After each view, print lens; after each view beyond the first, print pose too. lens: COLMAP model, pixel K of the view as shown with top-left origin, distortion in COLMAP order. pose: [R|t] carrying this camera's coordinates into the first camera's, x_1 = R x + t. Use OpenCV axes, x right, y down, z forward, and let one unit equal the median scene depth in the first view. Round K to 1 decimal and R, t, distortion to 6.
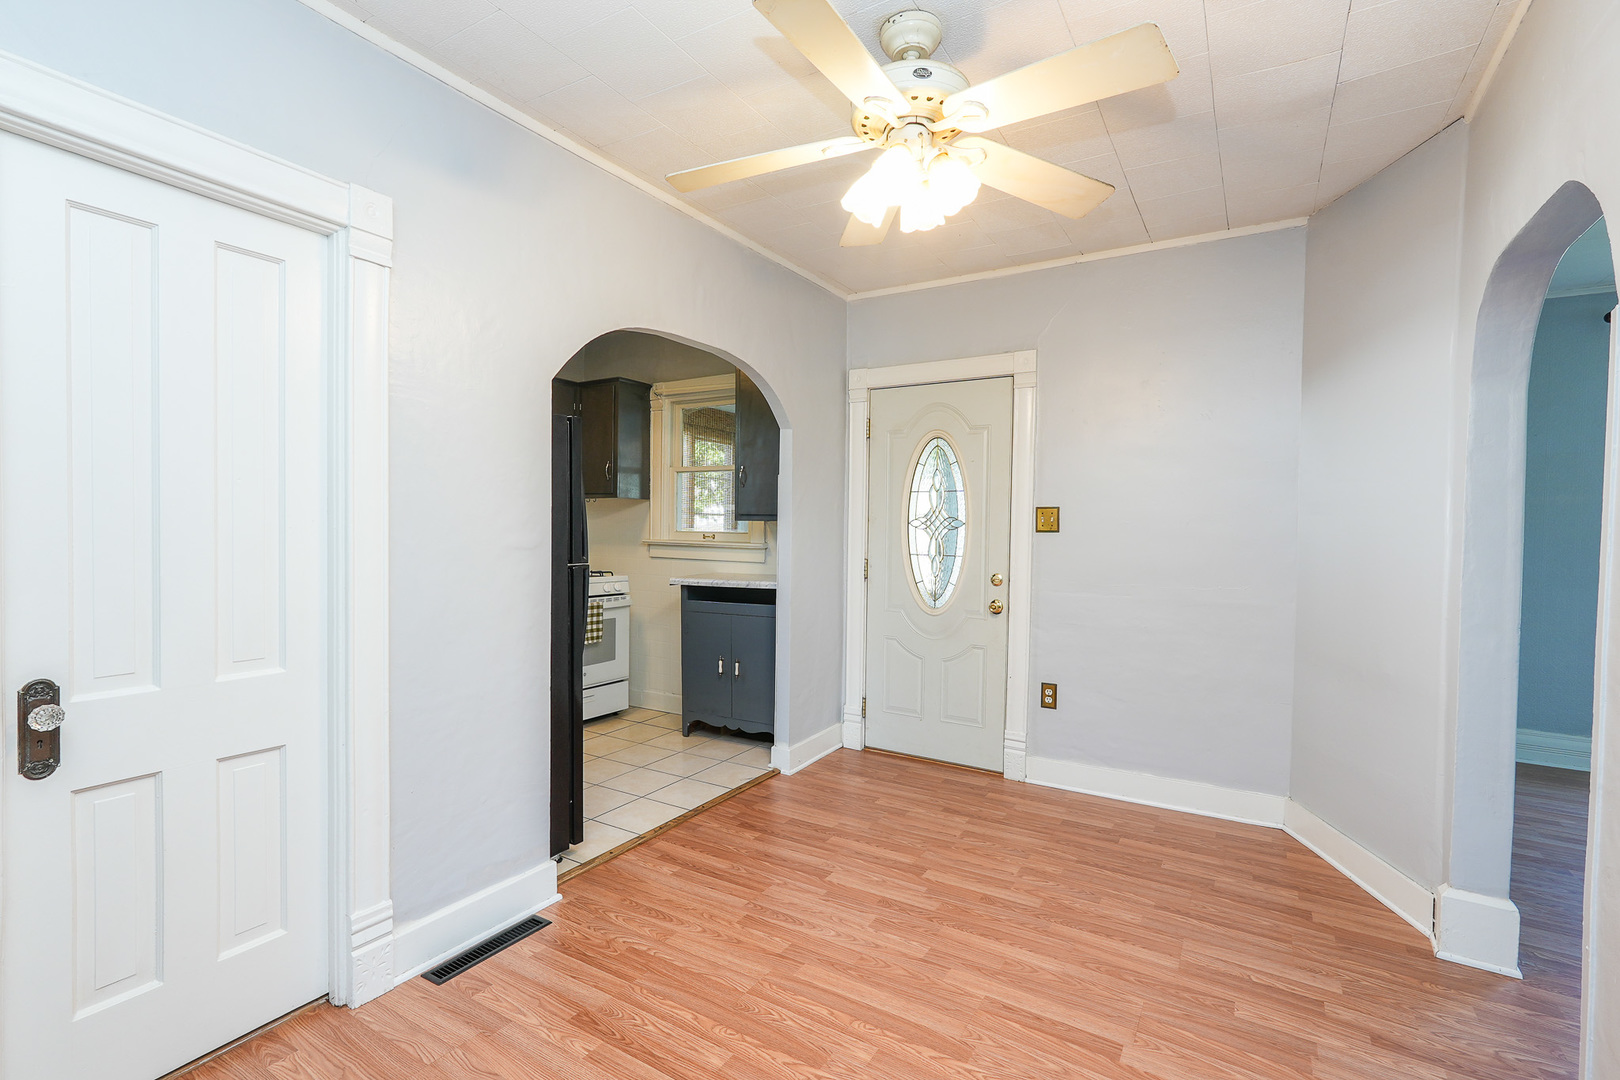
lens RADIAL K [[740.0, 0, 811.5], [0, 740.0, 529.3], [0, 0, 1]] dist [-0.018295, 0.008553]
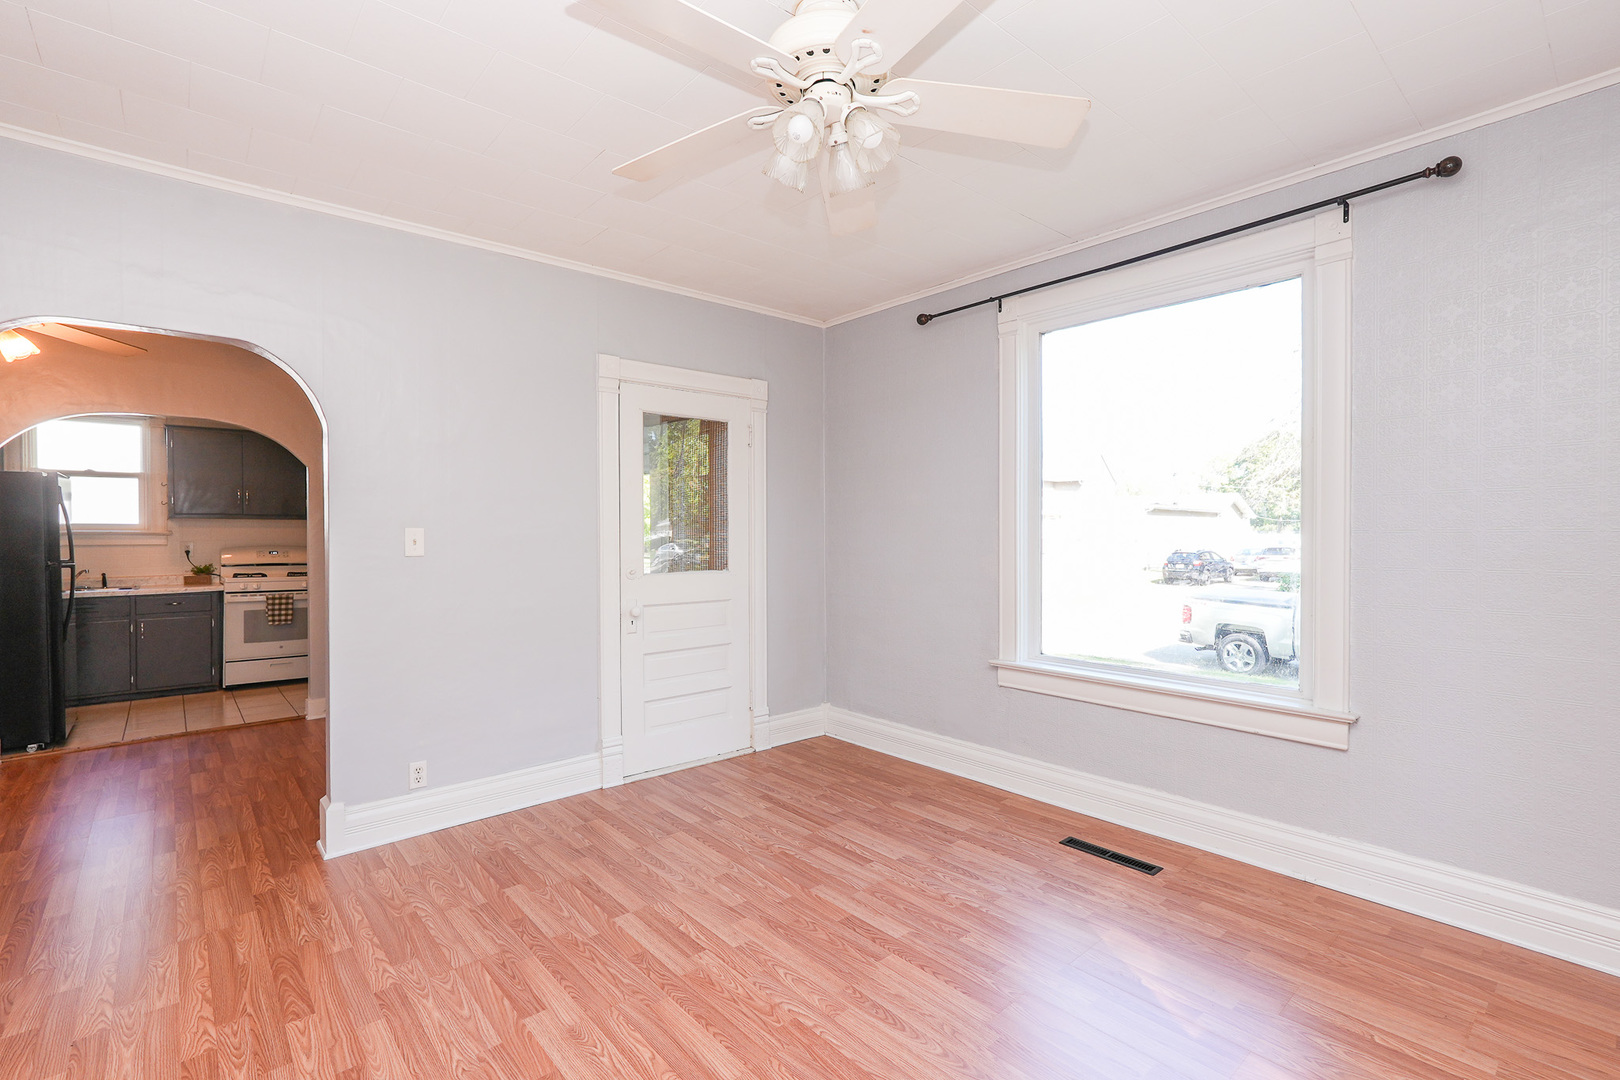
lens RADIAL K [[740.0, 0, 816.1], [0, 740.0, 537.4], [0, 0, 1]] dist [-0.018295, 0.008553]
pose [[0.956139, -0.012778, -0.292636, 1.023851], [0.012309, 0.999918, -0.003445, 0.008066], [0.292656, -0.000308, 0.956218, -0.024878]]
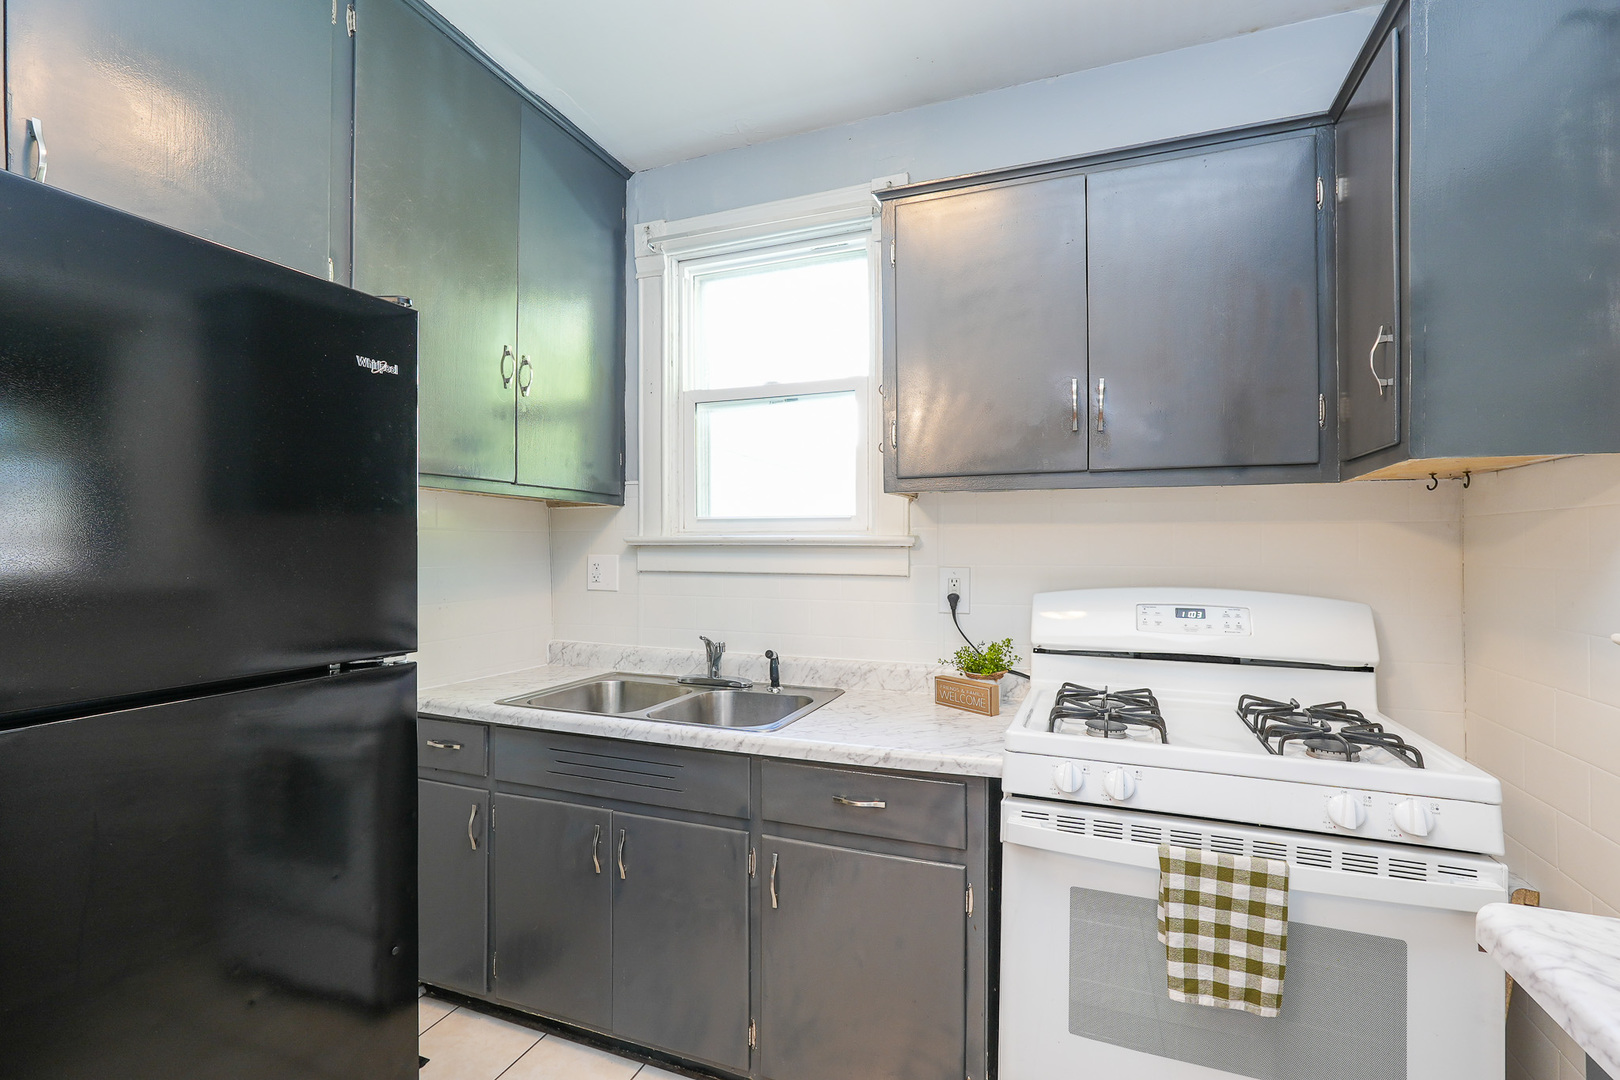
lens RADIAL K [[740.0, 0, 809.9], [0, 740.0, 541.6], [0, 0, 1]] dist [-0.018295, 0.008553]
pose [[0.166060, -0.021546, -0.985880, -0.052306], [-0.005760, 0.999723, -0.022818, -0.008107], [0.986099, 0.009468, 0.165890, 0.768623]]
